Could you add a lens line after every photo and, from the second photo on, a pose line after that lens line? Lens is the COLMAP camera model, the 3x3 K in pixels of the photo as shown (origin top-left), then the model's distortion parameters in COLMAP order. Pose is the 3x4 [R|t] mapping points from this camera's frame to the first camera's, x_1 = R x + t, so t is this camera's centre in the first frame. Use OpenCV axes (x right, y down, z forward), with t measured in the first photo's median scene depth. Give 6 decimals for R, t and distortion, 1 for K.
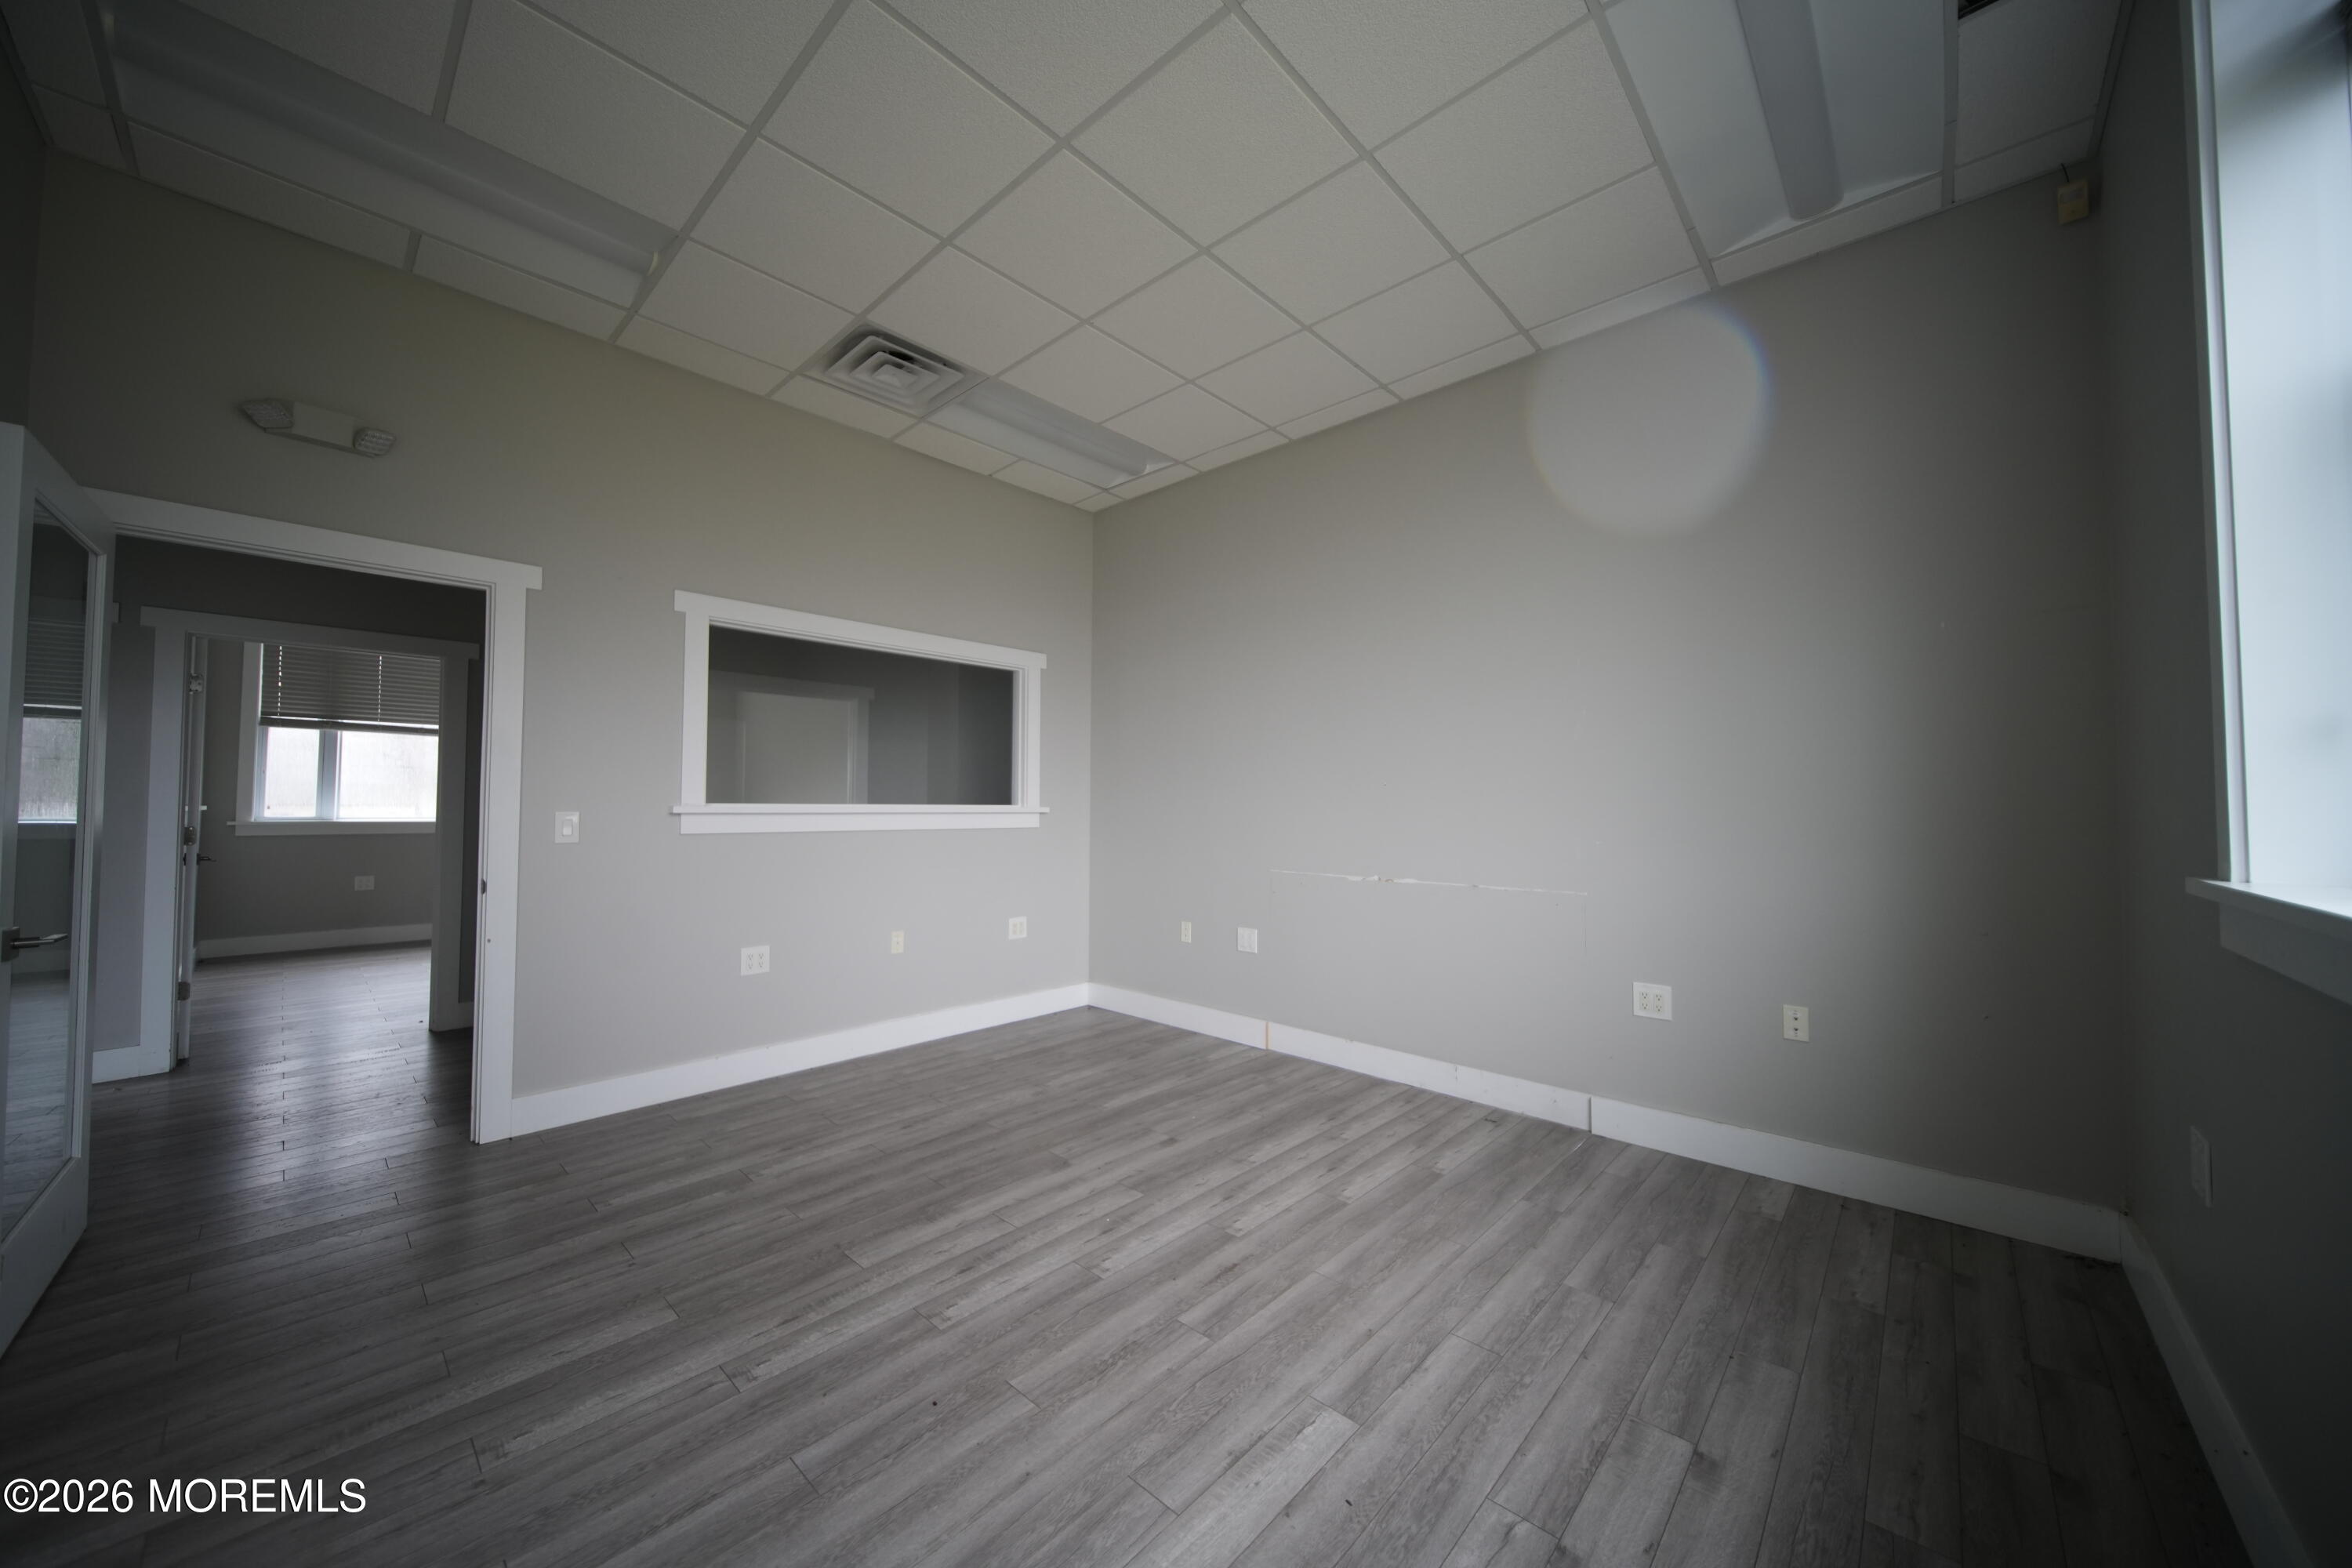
lens RADIAL K [[822.0, 0, 1170.3], [0, 822.0, 778.0], [0, 0, 1]] dist [-0.000493, 0.000021]
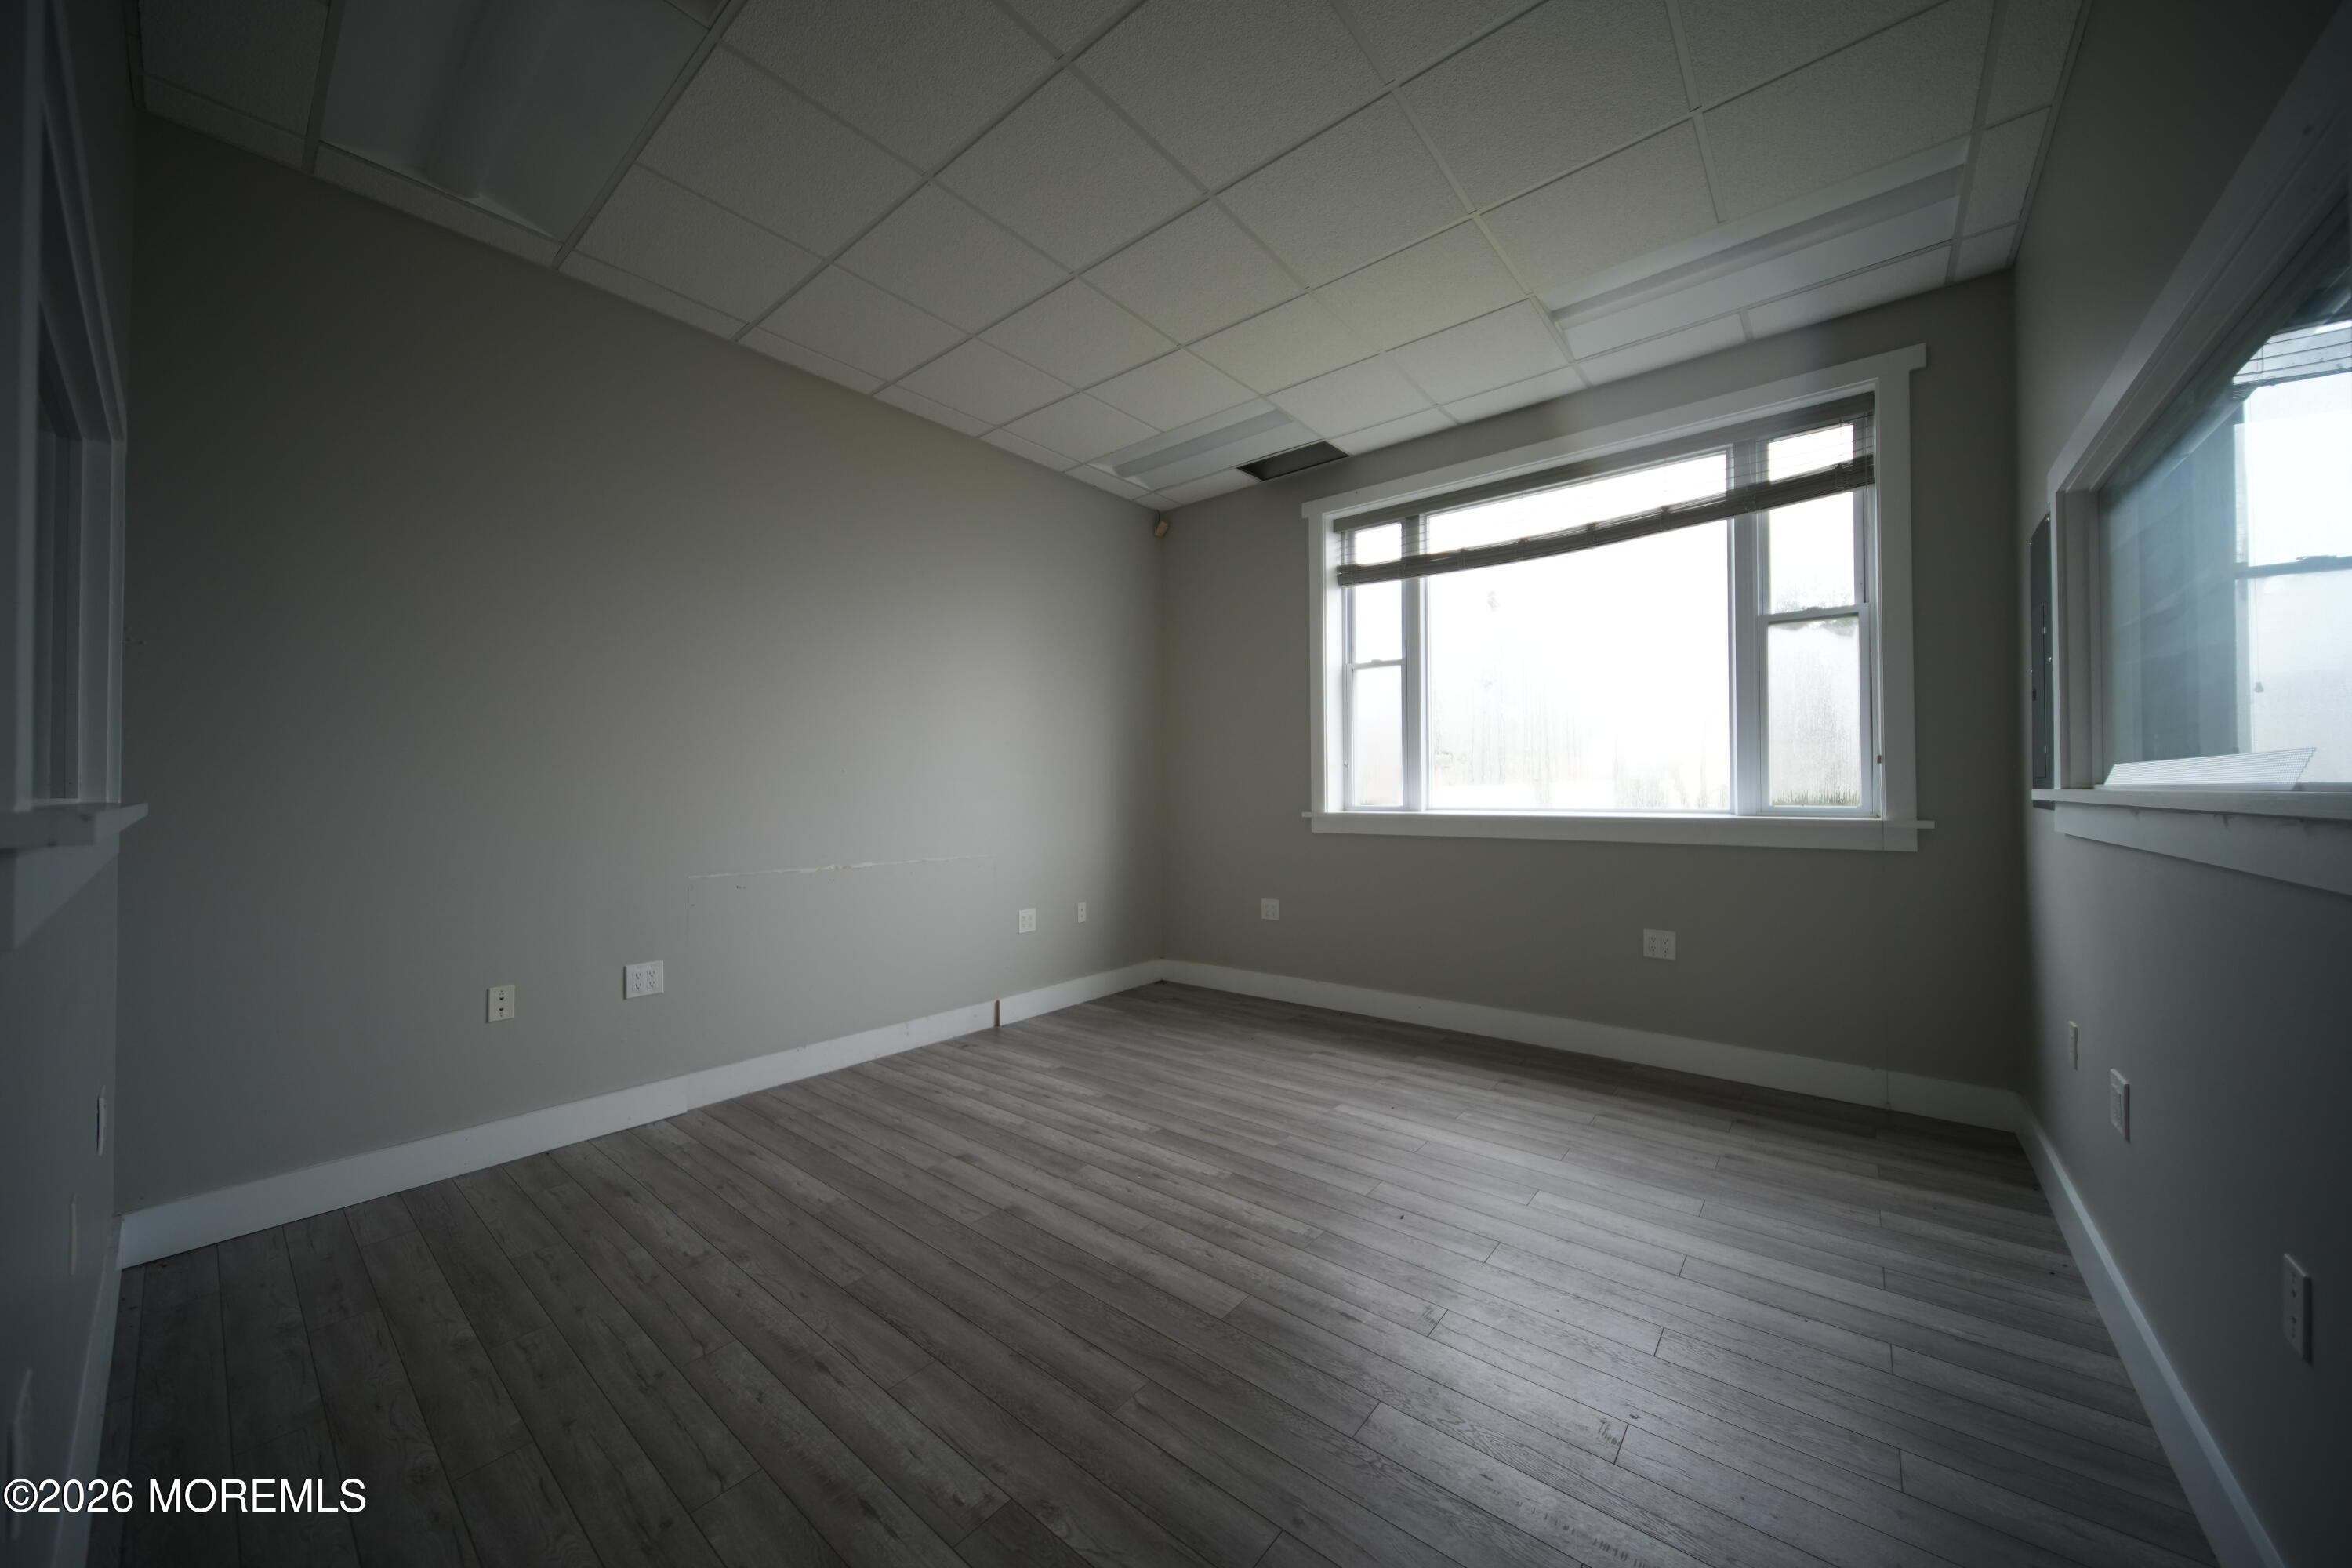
lens RADIAL K [[822.0, 0, 1170.3], [0, 822.0, 778.0], [0, 0, 1]] dist [-0.000493, 0.000021]
pose [[-0.057480, 0.011348, 0.998282, -1.018306], [-0.029366, 0.999483, -0.013053, 0.024622], [-0.997915, -0.030066, -0.057117, 0.910569]]
